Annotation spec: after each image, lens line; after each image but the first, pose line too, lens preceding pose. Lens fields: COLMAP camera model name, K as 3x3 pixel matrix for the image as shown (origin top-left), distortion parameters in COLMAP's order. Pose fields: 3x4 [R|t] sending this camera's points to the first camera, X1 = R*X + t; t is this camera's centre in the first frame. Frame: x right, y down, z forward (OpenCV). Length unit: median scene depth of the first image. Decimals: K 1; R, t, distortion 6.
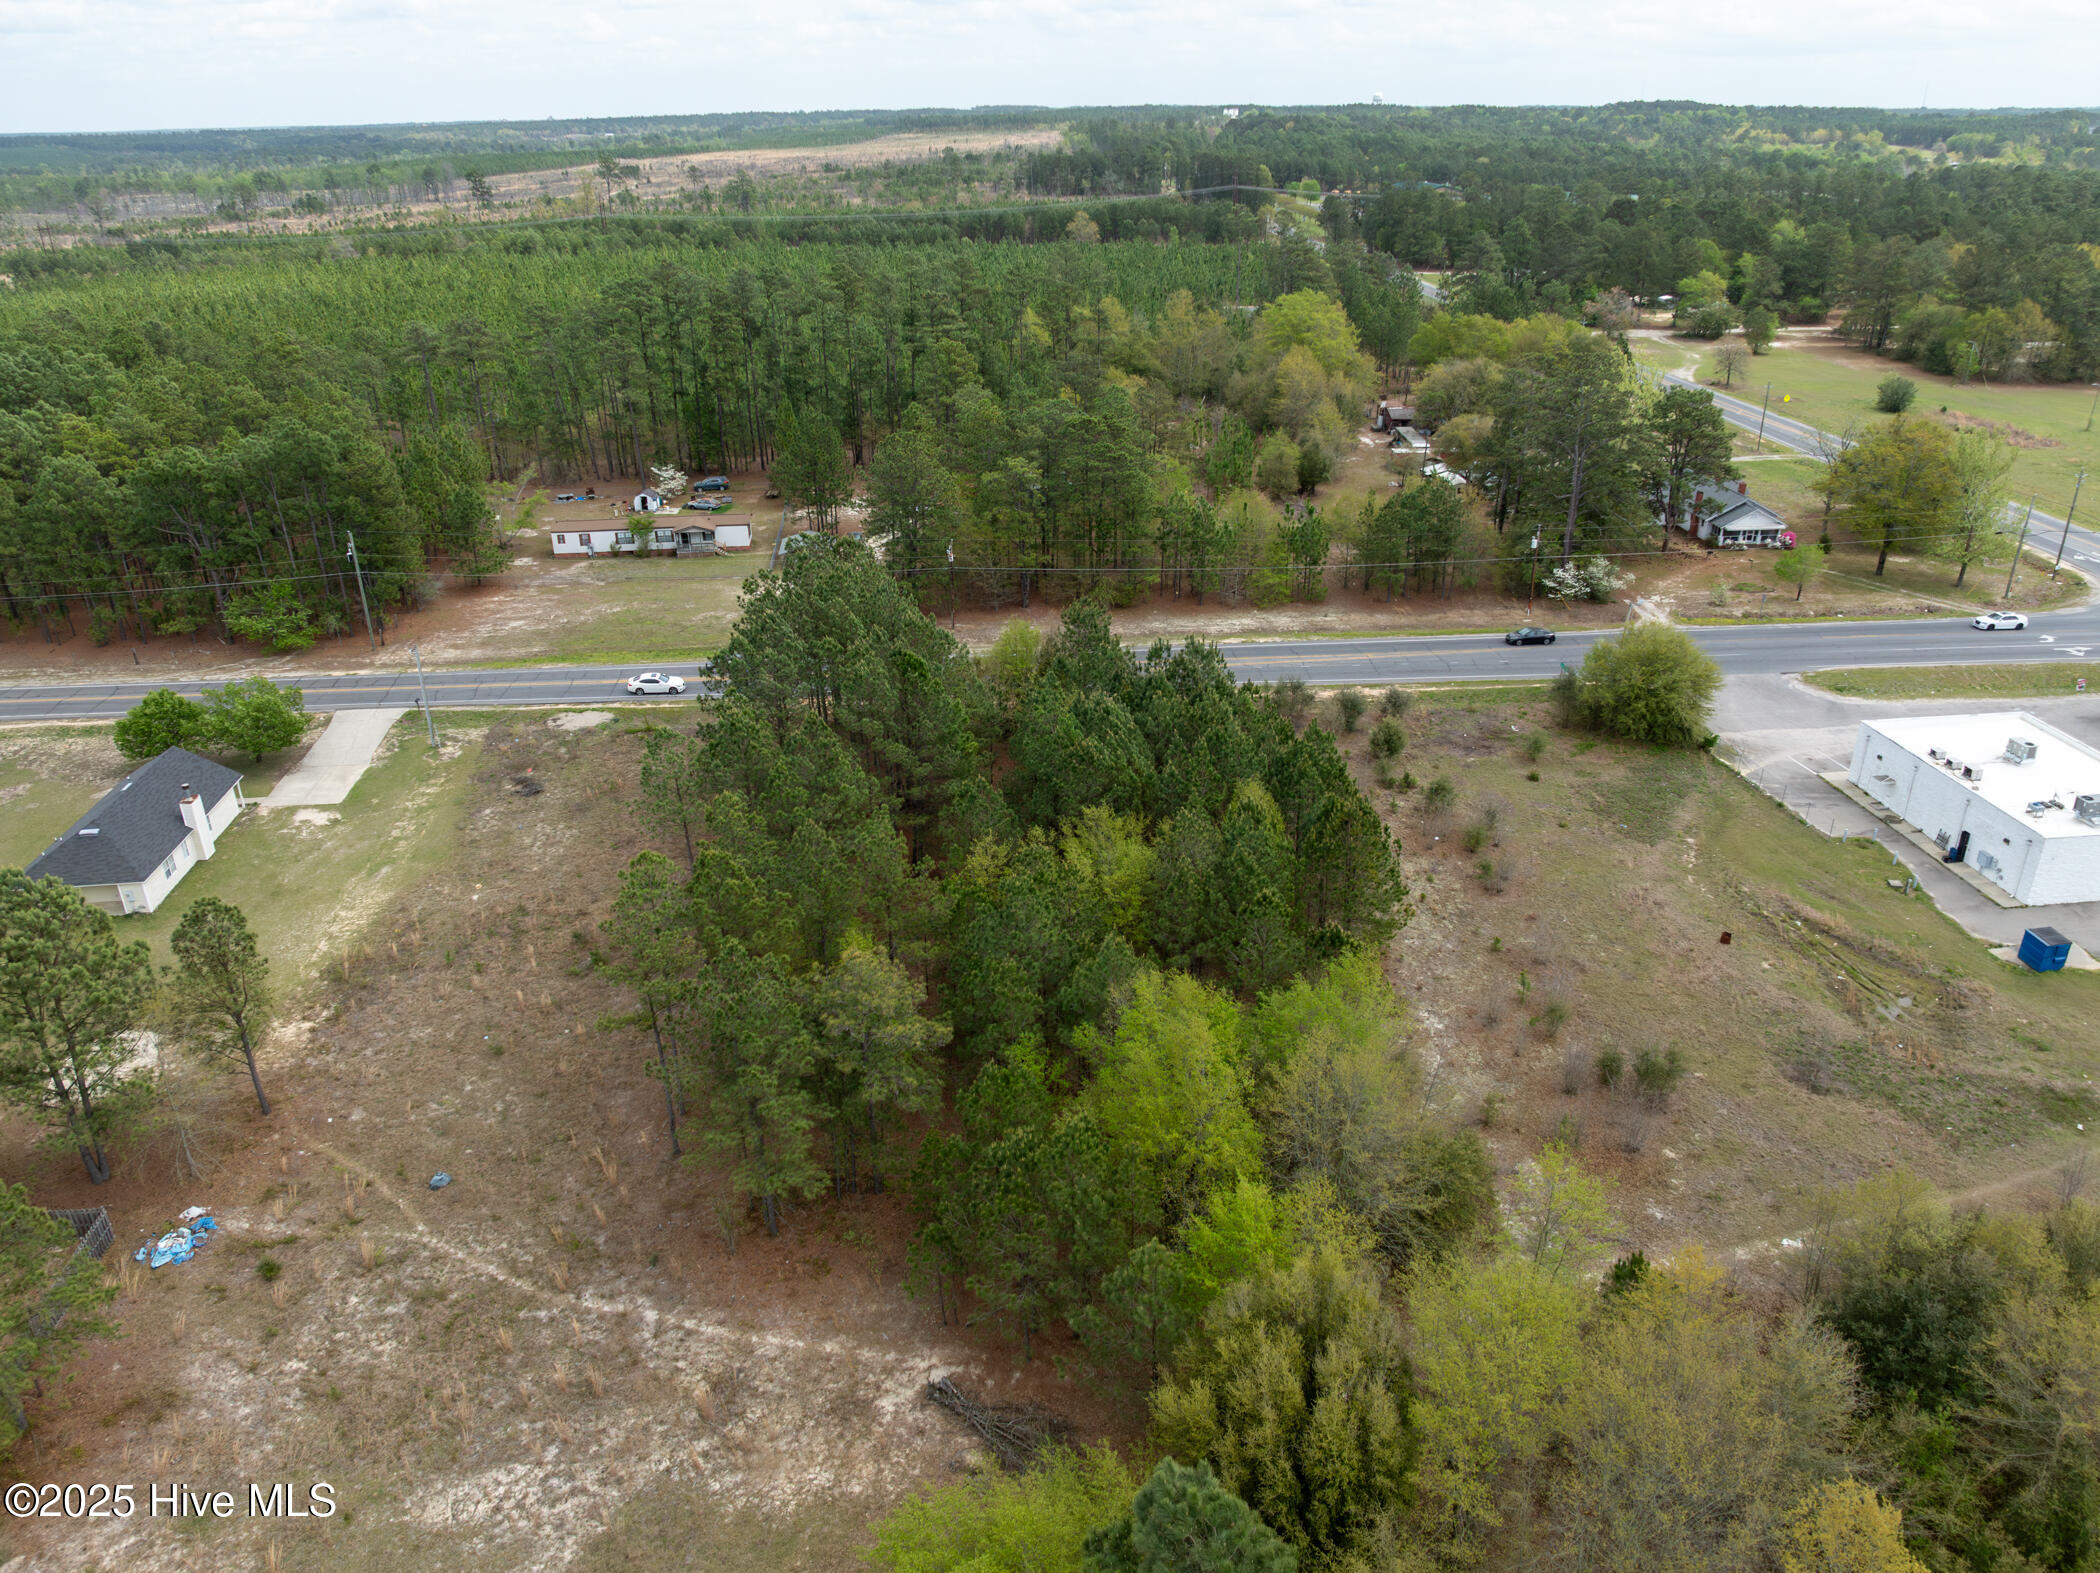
lens RADIAL K [[1479.2, 0, 1047.7], [0, 1479.2, 790.5], [0, 0, 1]] dist [-0.038088, -0.002334]
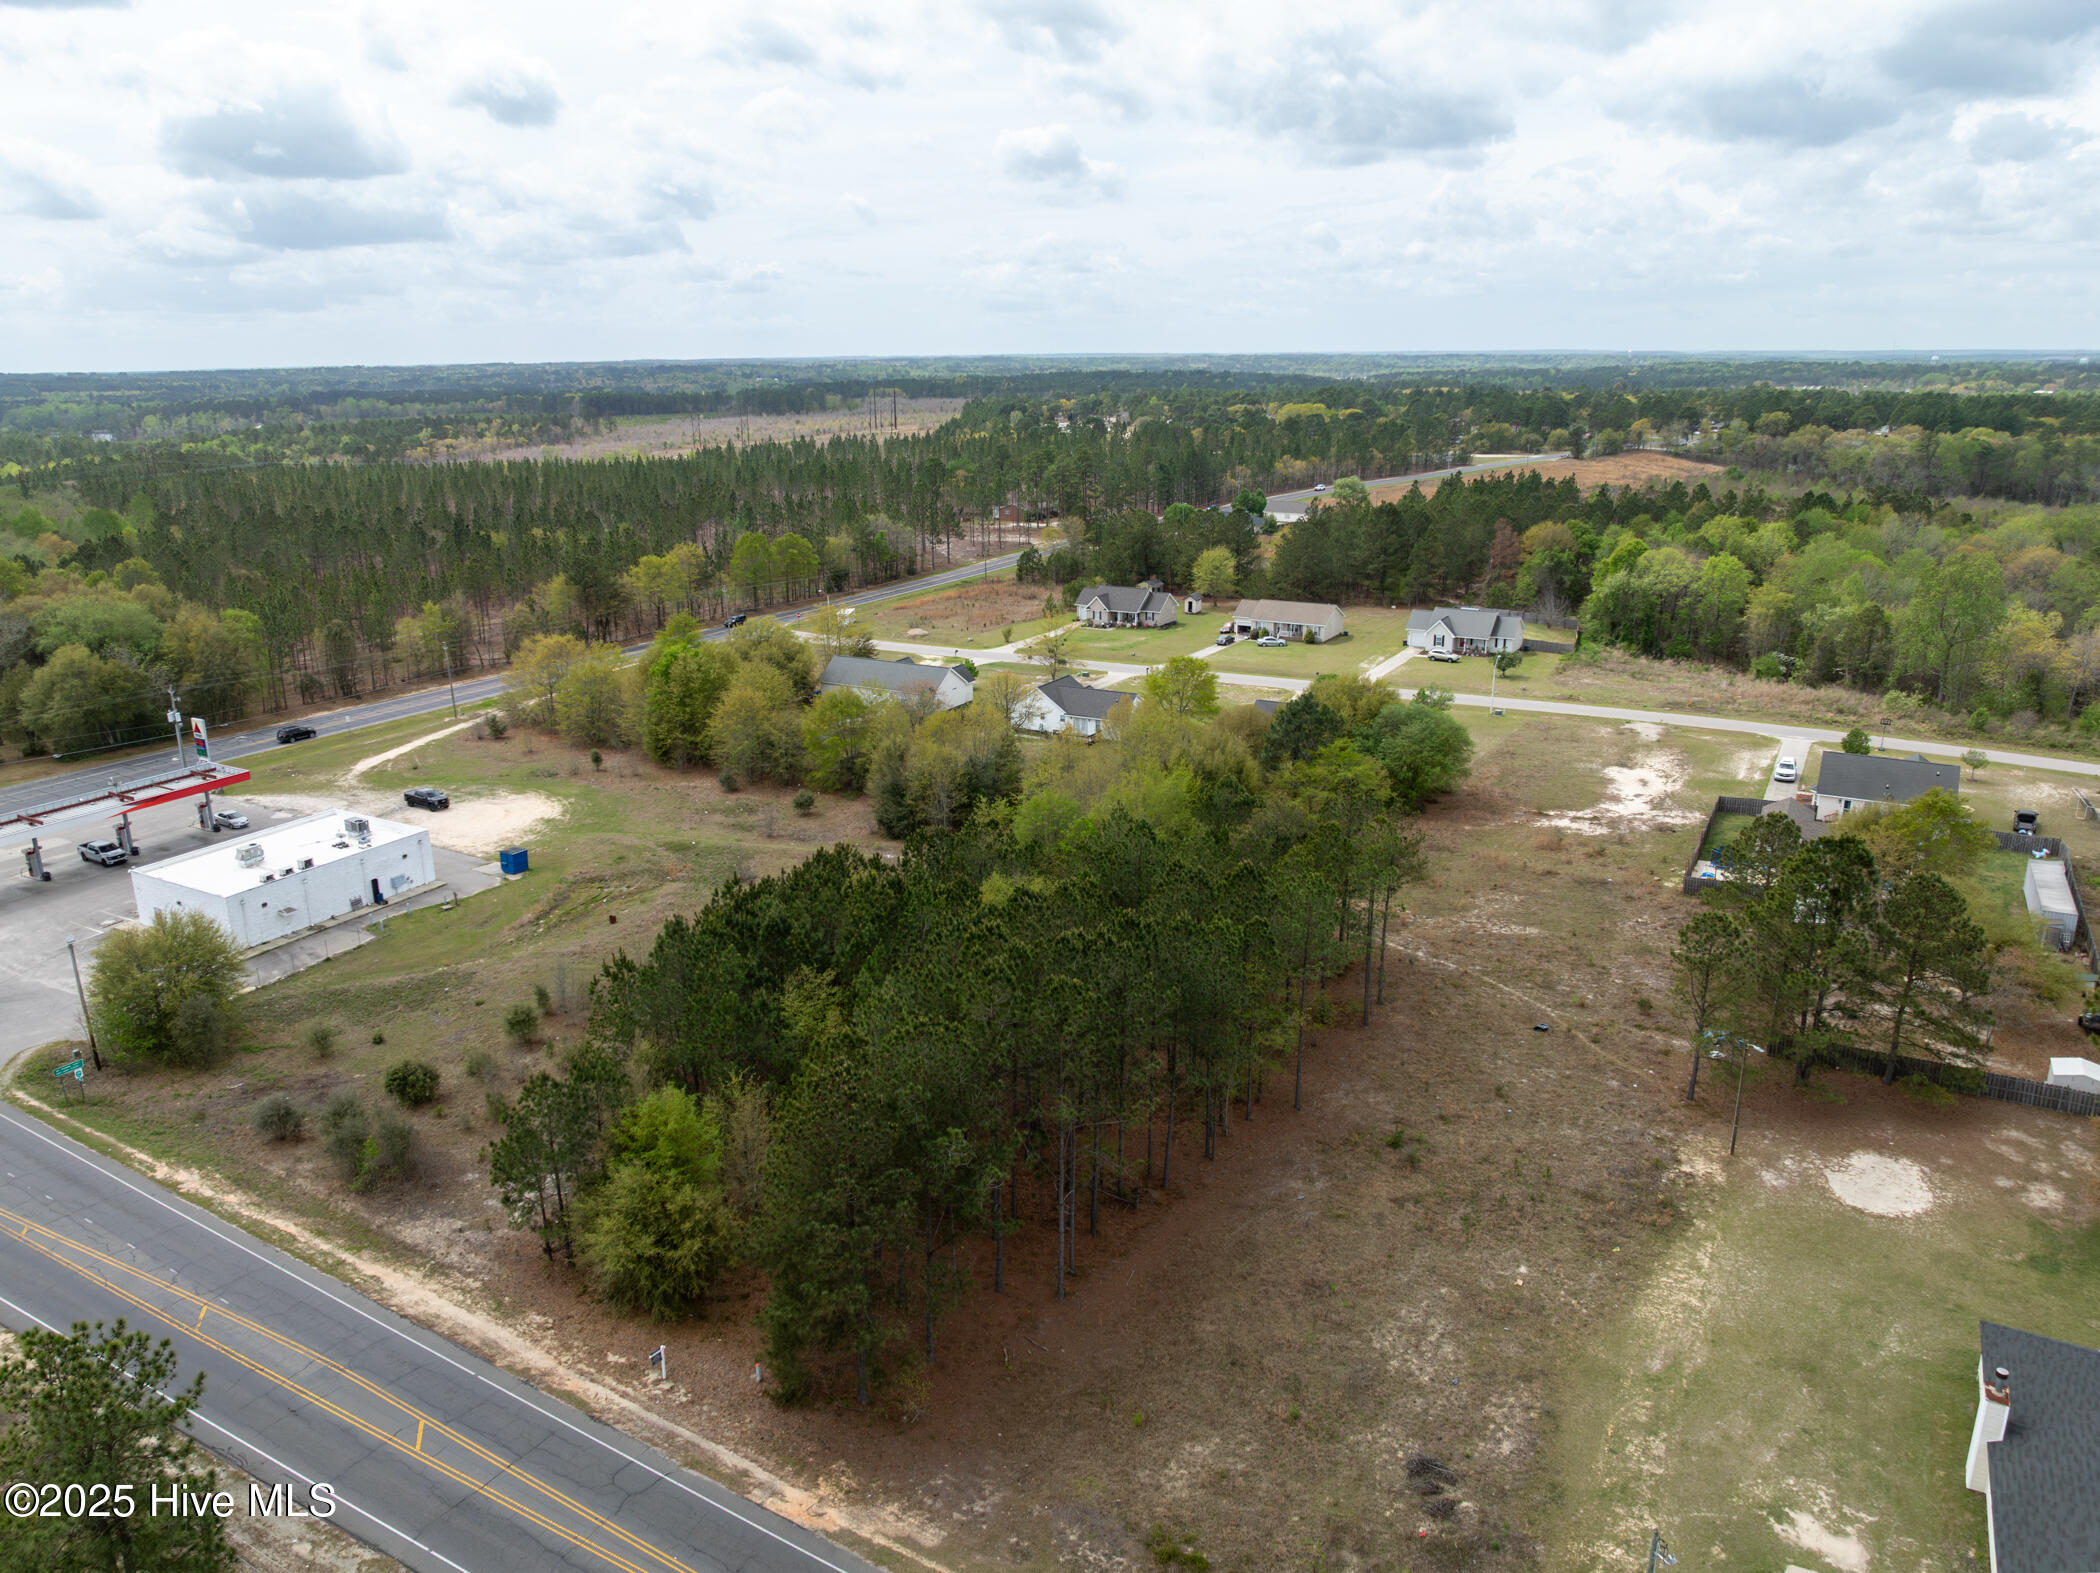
lens RADIAL K [[1479.2, 0, 1047.7], [0, 1479.2, 790.5], [0, 0, 1]] dist [-0.038088, -0.002334]
pose [[-0.812847, -0.147024, 0.563617, -0.510249], [0.264191, 0.769308, 0.581694, -0.559365], [-0.519118, 0.621731, -0.586487, 1.245015]]
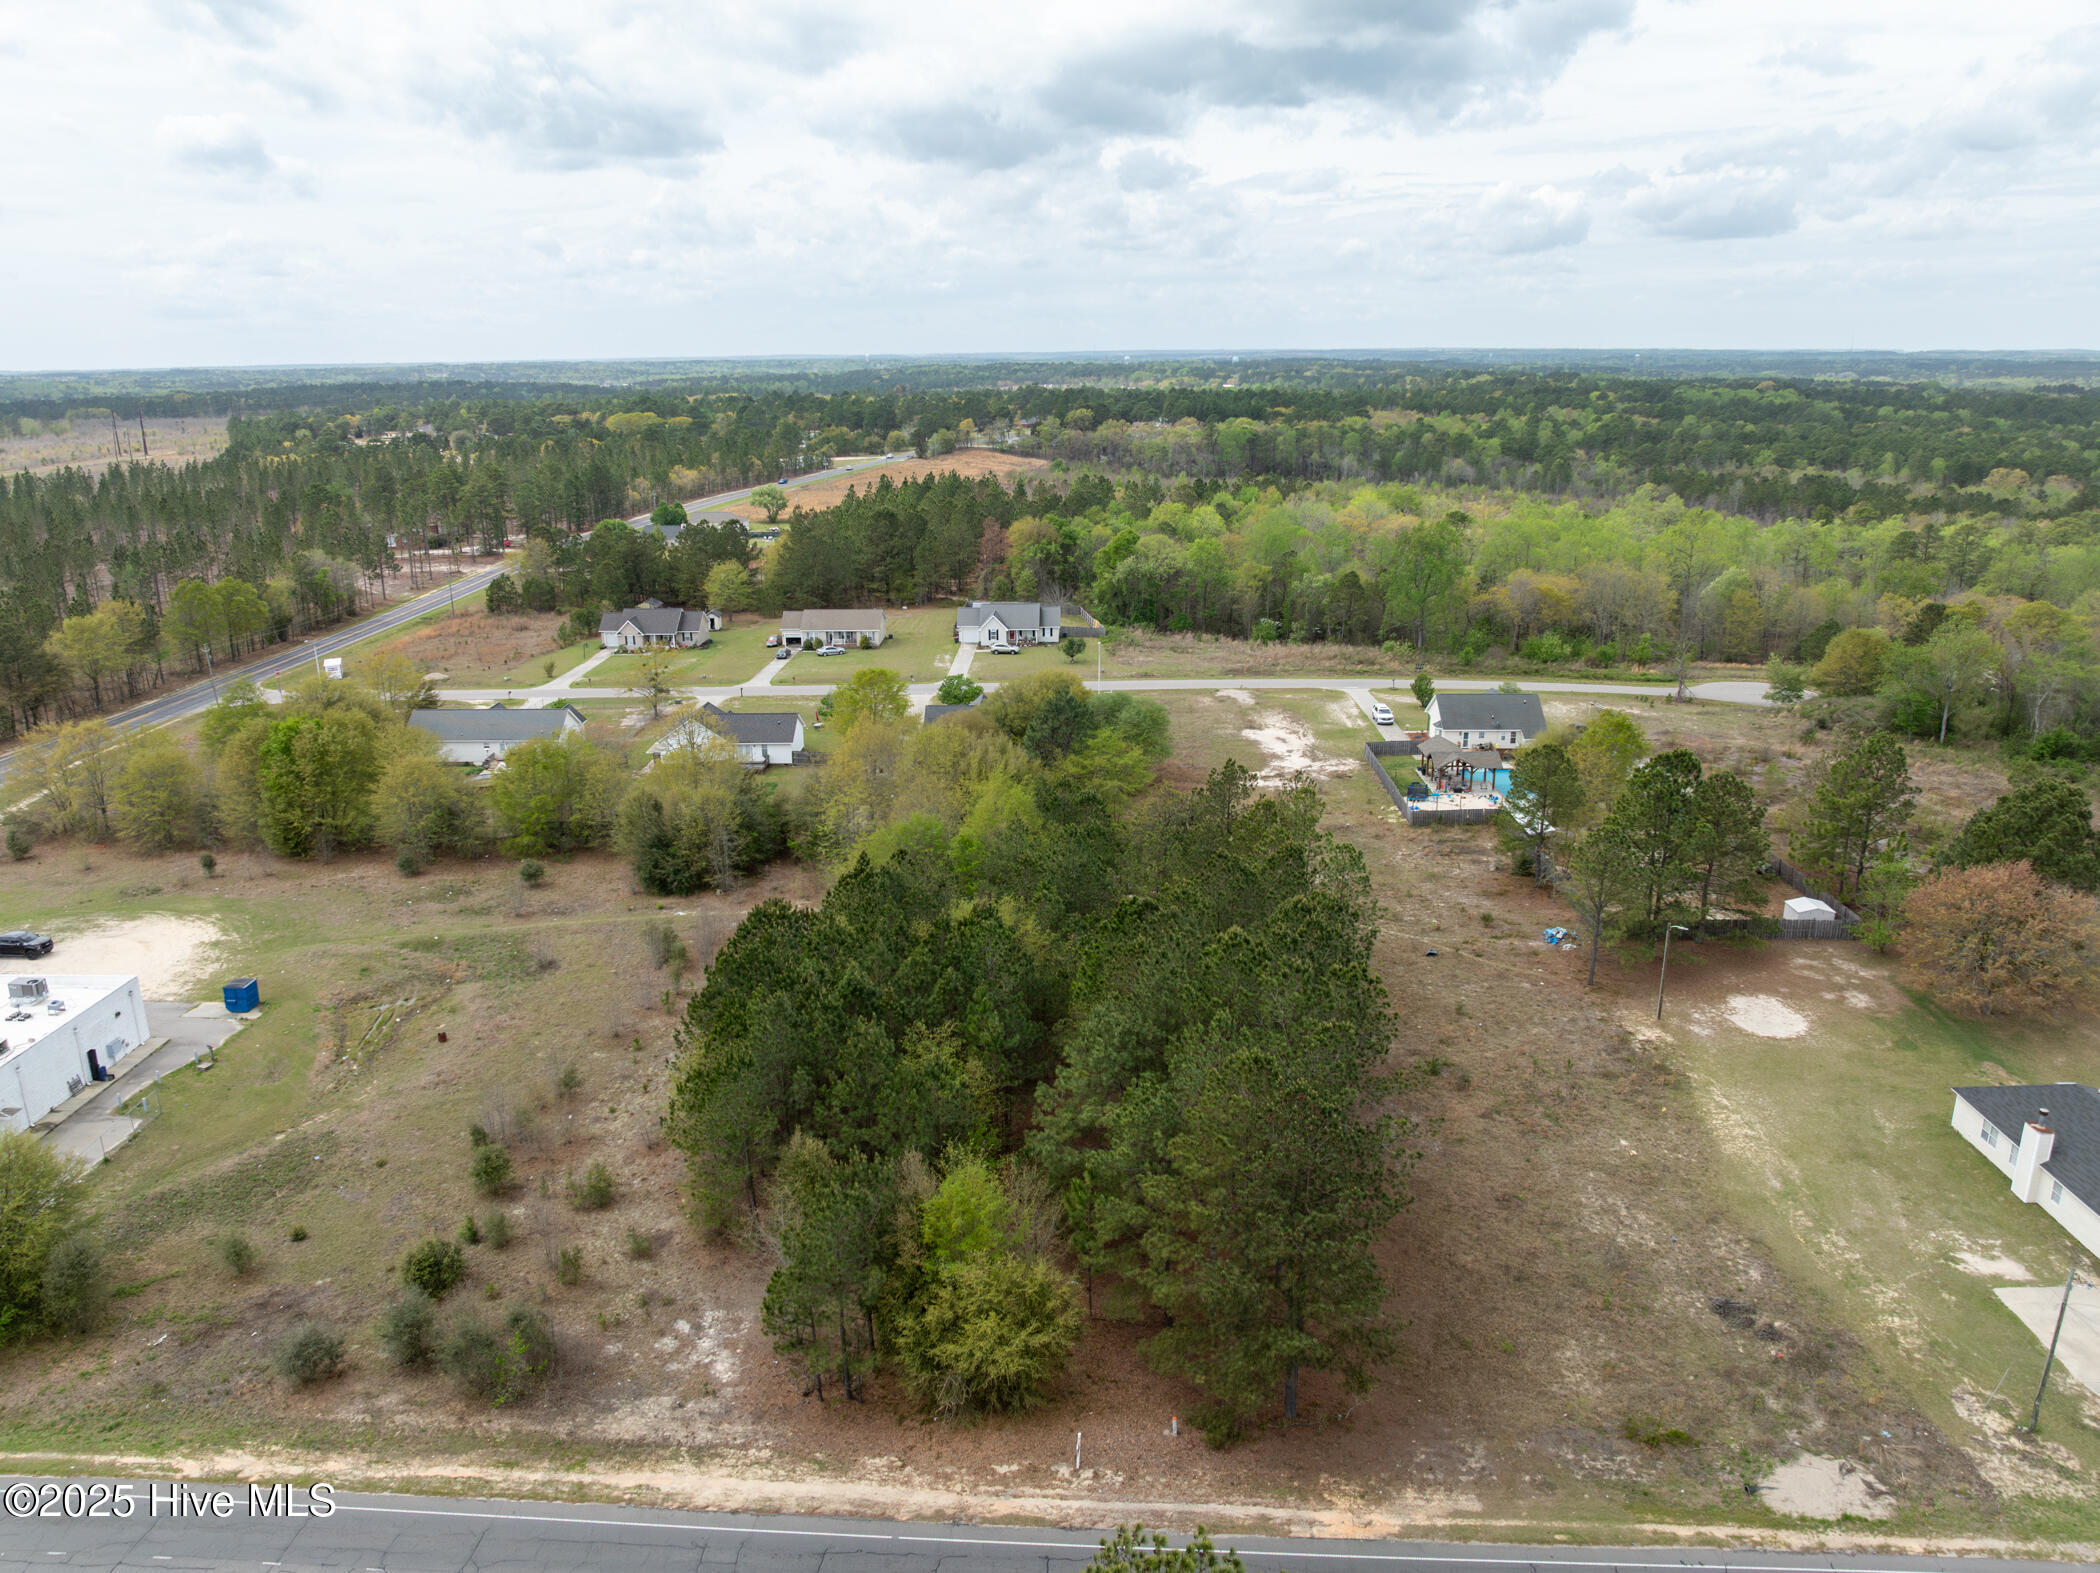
lens RADIAL K [[1479.2, 0, 1047.7], [0, 1479.2, 790.5], [0, 0, 1]] dist [-0.038088, -0.002334]
pose [[-0.990947, -0.017731, 0.133078, -0.131204], [0.075191, 0.747894, 0.659546, -0.631399], [-0.111222, 0.663581, -0.739790, 1.370478]]
